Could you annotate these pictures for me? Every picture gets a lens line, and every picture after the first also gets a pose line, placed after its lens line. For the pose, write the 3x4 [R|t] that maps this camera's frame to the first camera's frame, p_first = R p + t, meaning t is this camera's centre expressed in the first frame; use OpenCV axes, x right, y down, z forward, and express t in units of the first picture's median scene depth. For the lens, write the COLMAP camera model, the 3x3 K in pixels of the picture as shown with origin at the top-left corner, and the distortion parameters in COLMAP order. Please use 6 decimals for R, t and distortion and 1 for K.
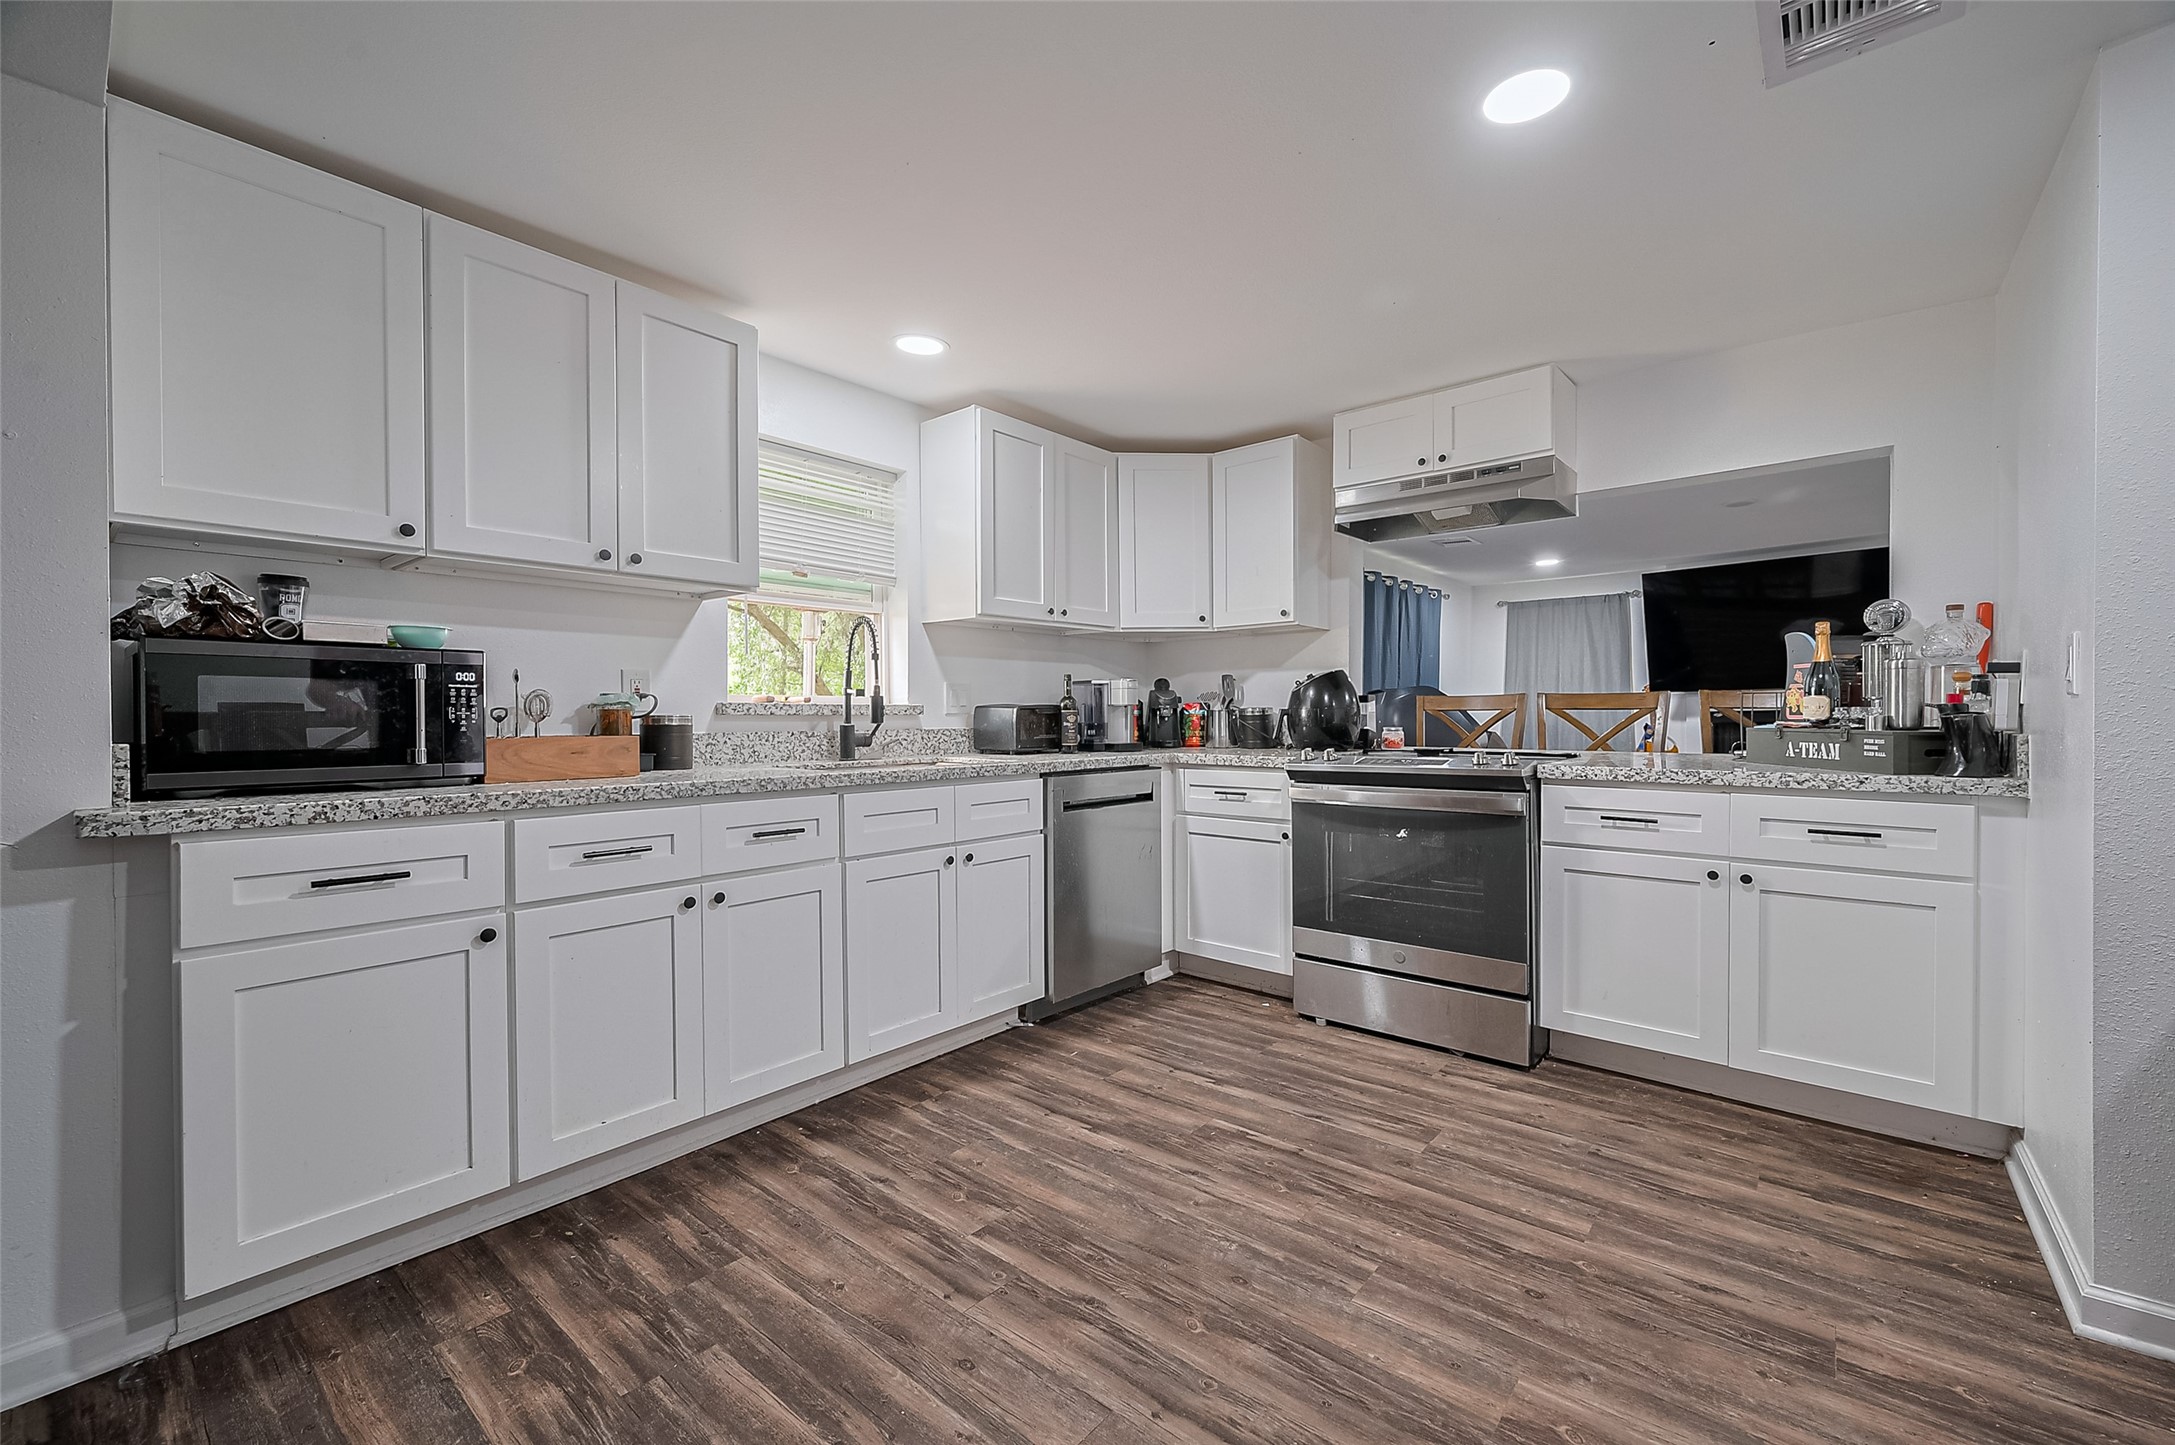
lens RADIAL K [[877.5, 0, 1093.5], [0, 877.5, 717.7], [0, 0, 1]] dist [0.000085, -0.000109]
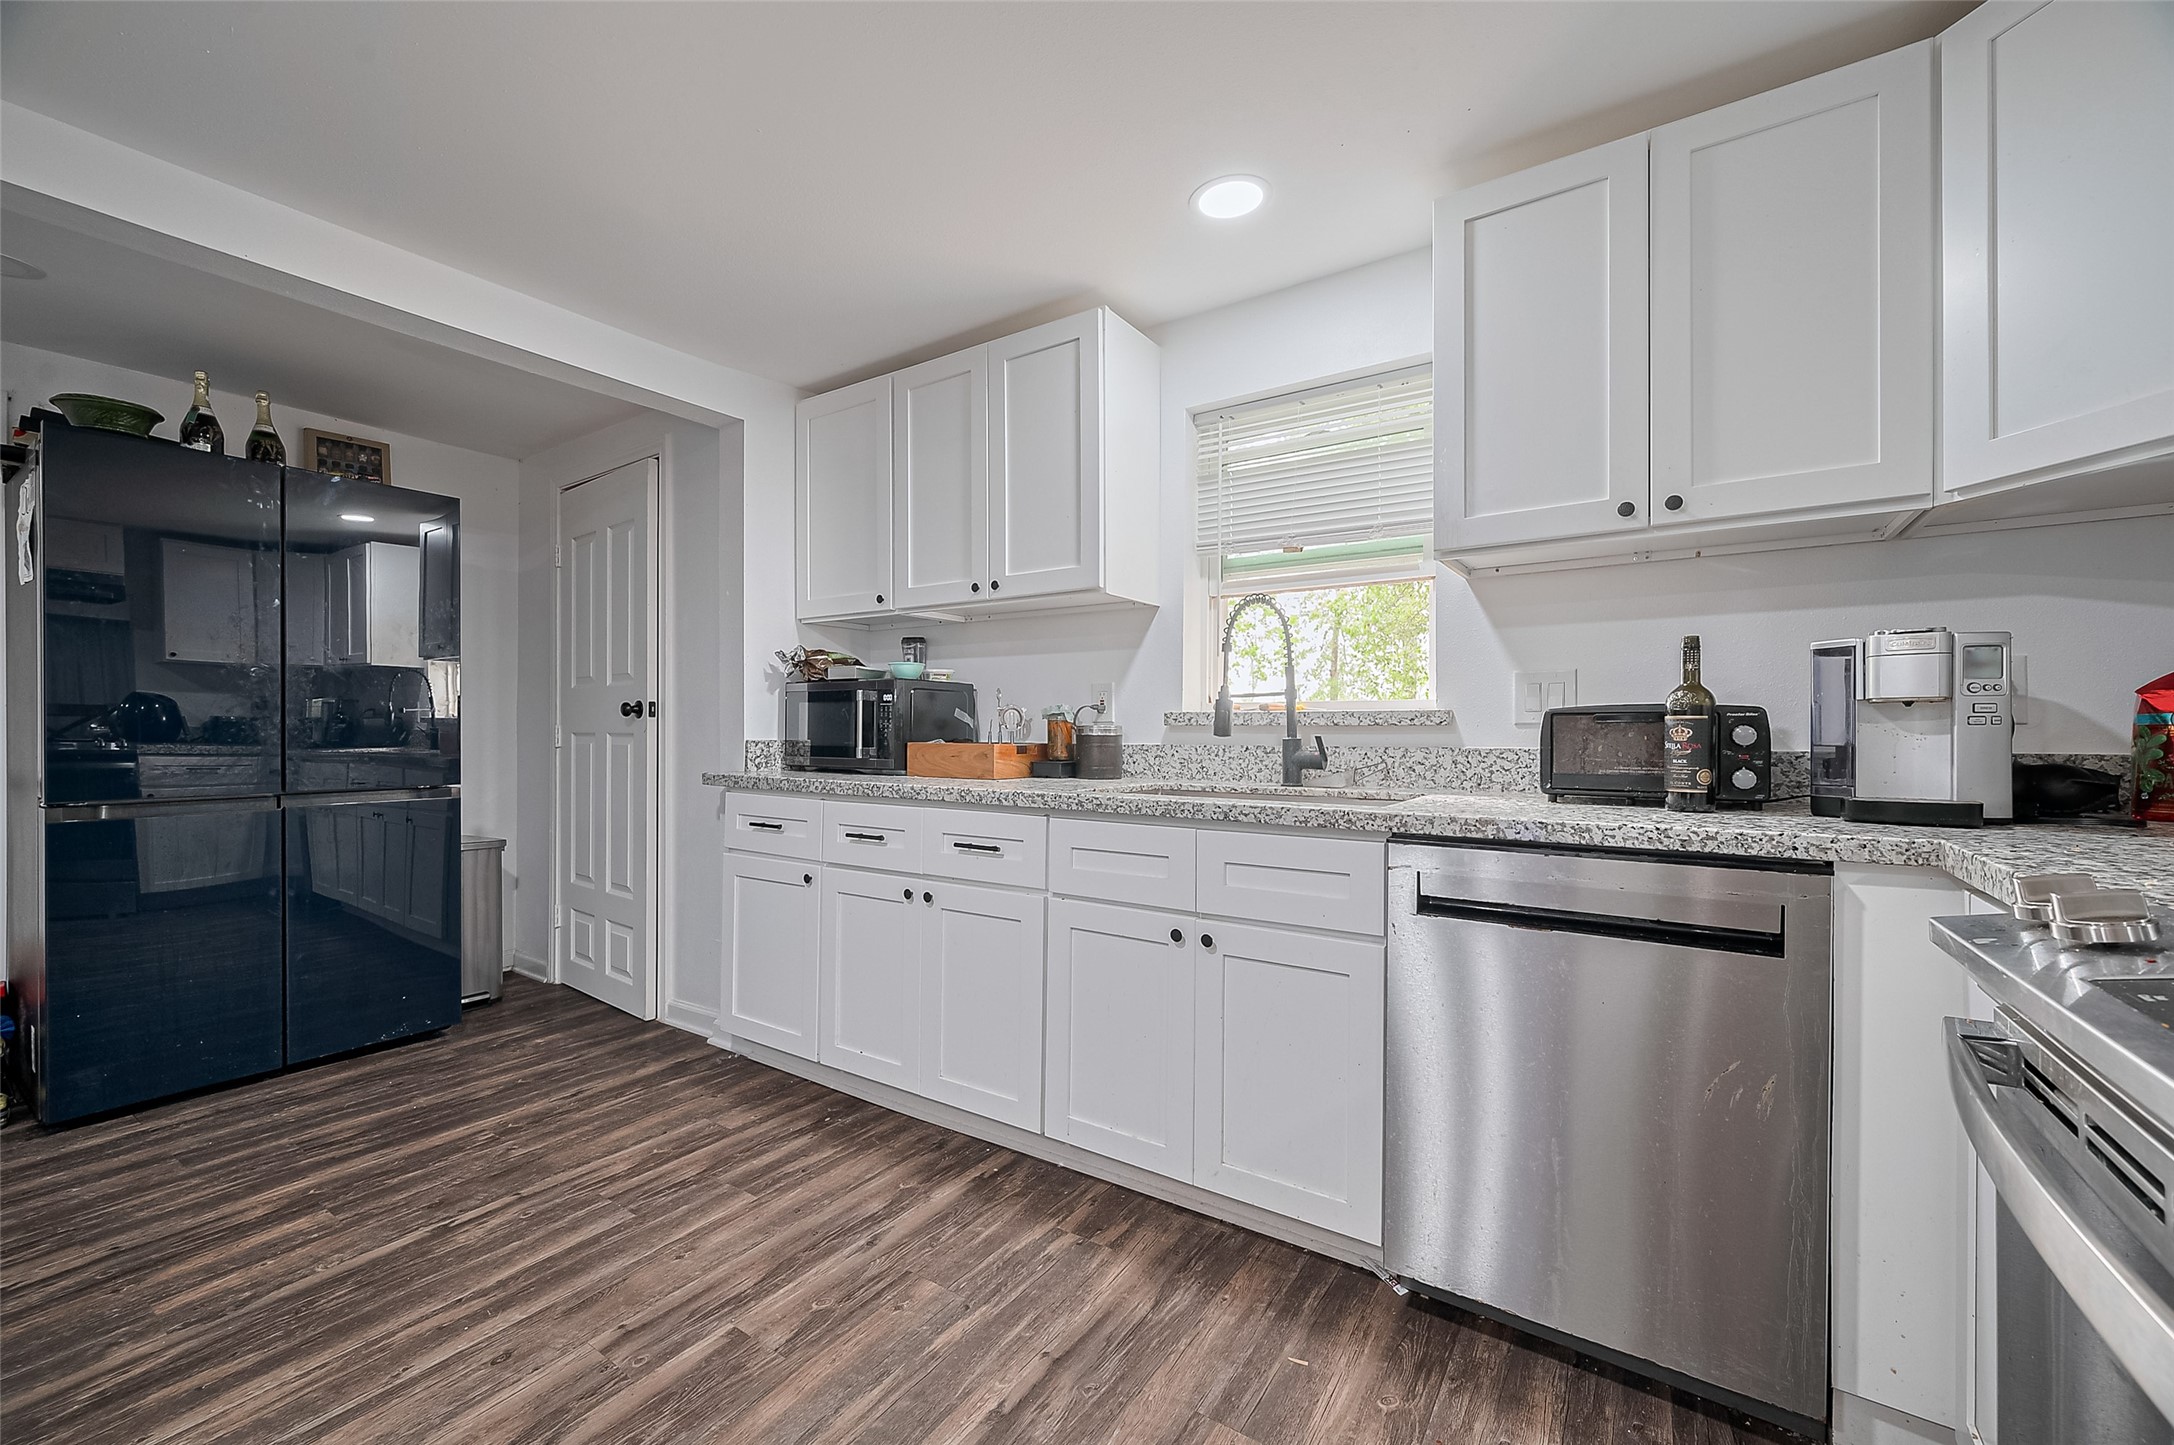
lens RADIAL K [[877.1, 0, 1090.0], [0, 877.1, 731.9], [0, 0, 1]] dist [0.000085, -0.000109]
pose [[0.112779, 0.005988, -0.993602, 0.624540], [-0.006038, 0.999968, 0.005342, -0.001466], [0.993602, 0.005397, 0.112812, 1.035338]]
